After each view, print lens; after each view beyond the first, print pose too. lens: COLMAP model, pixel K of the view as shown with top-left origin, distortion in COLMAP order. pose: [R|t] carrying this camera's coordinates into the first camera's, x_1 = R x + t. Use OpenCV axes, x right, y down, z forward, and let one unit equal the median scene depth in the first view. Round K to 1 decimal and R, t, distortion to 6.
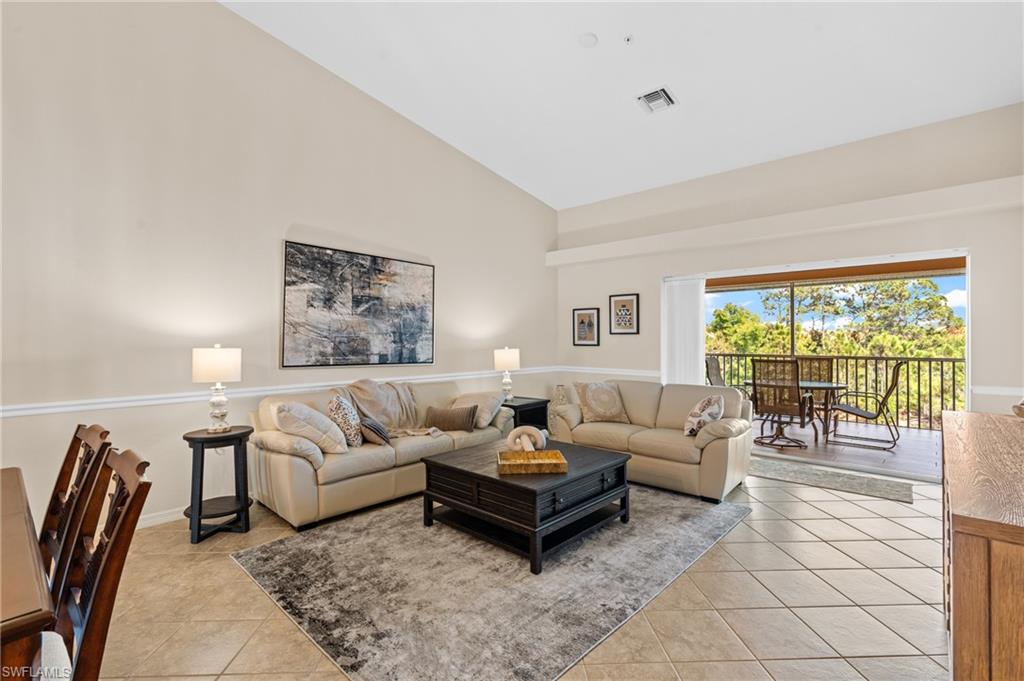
lens RADIAL K [[465.1, 0, 512.4], [0, 465.1, 338.5], [0, 0, 1]] dist [-0.004942, 0.000714]
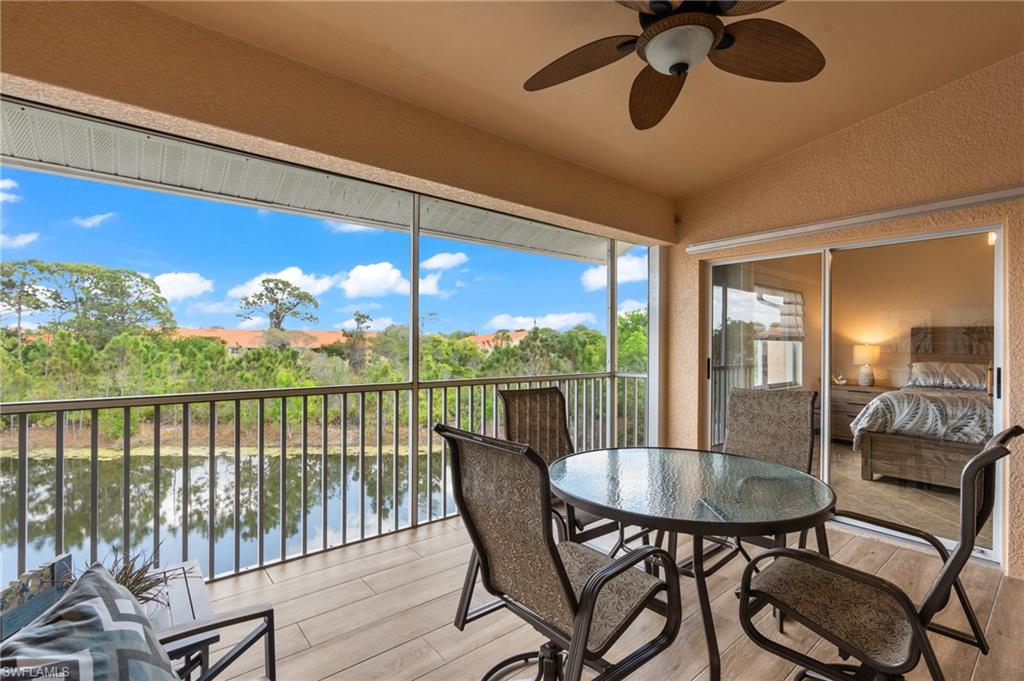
lens RADIAL K [[465.1, 0, 512.4], [0, 465.1, 338.5], [0, 0, 1]] dist [-0.004942, 0.000714]
pose [[0.140931, 0.009642, 0.989972, 0.304267], [-0.009001, 0.999924, -0.008458, -0.004590], [-0.989978, -0.007718, 0.141007, 1.431379]]
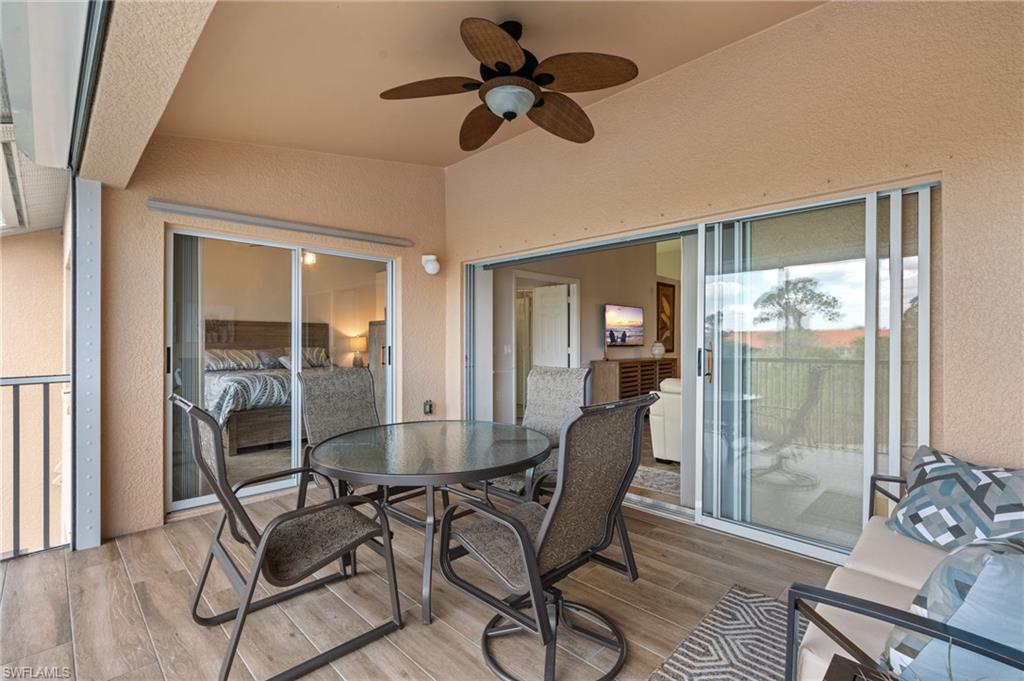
lens RADIAL K [[465.1, 0, 512.4], [0, 465.1, 338.5], [0, 0, 1]] dist [-0.004942, 0.000714]
pose [[-0.999235, 0.000795, 0.039090, 0.691382], [0.000550, 0.999980, -0.006268, 0.013915], [-0.039095, -0.006242, -0.999216, 1.867579]]
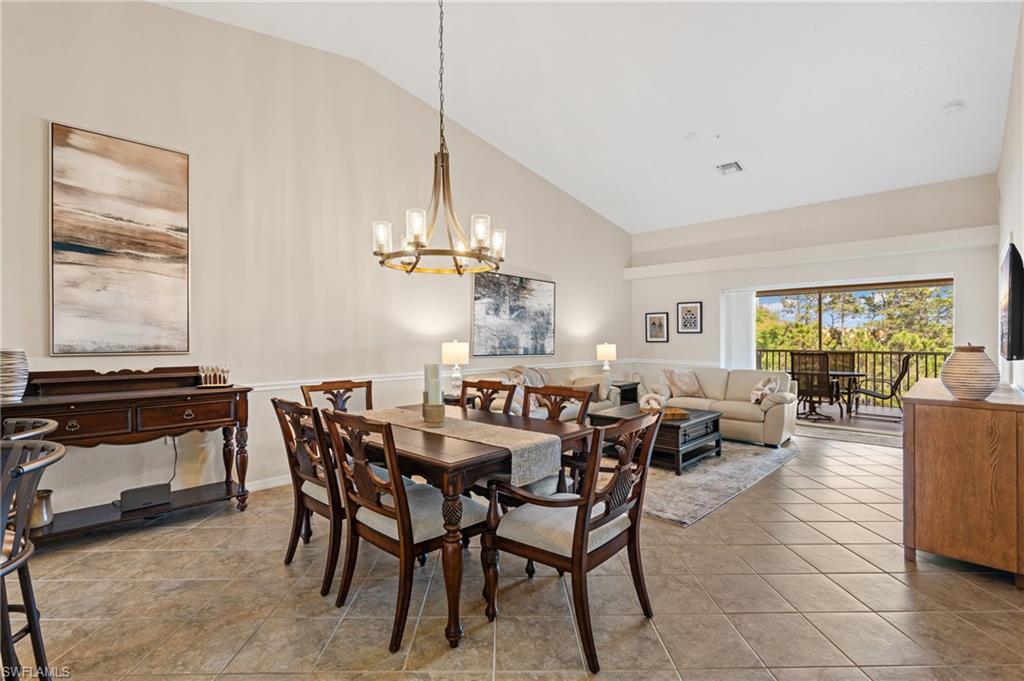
lens RADIAL K [[464.2, 0, 514.9], [0, 464.2, 343.2], [0, 0, 1]] dist [-0.005473, 0.000085]
pose [[0.999677, -0.000069, -0.025410, -0.260793], [0.000423, 0.999903, 0.013946, 0.000636], [0.025407, -0.013952, 0.999580, -0.362519]]
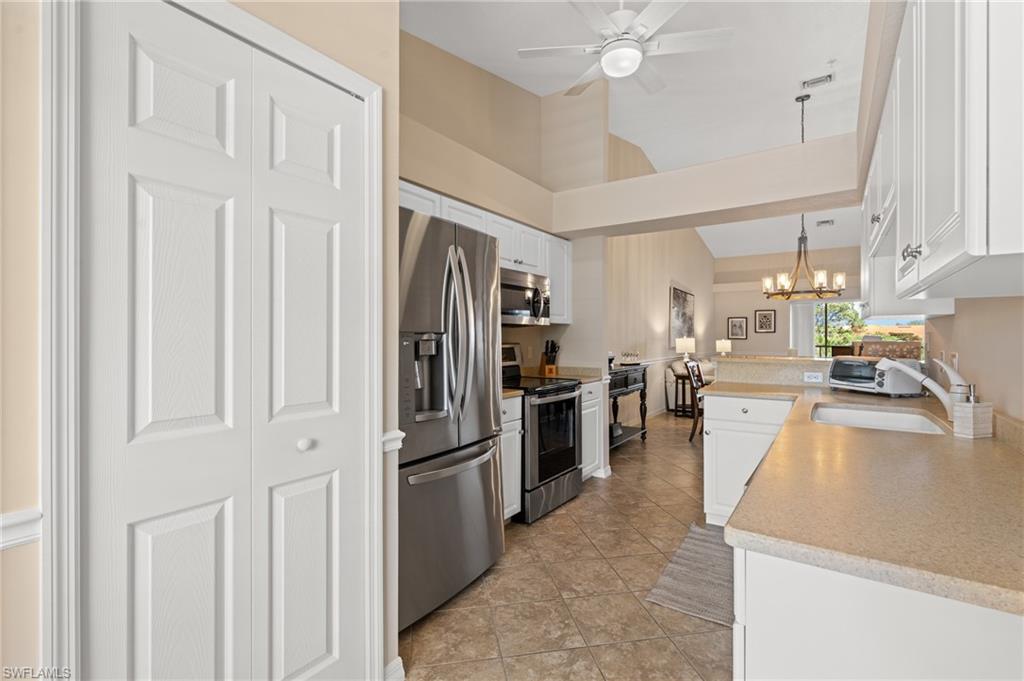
lens RADIAL K [[465.1, 0, 512.4], [0, 465.1, 338.5], [0, 0, 1]] dist [-0.004942, 0.000714]
pose [[0.991286, 0.002803, 0.131697, -1.184132], [-0.003602, 0.999977, 0.005827, 0.008361], [-0.131678, -0.006250, 0.991273, -0.784669]]
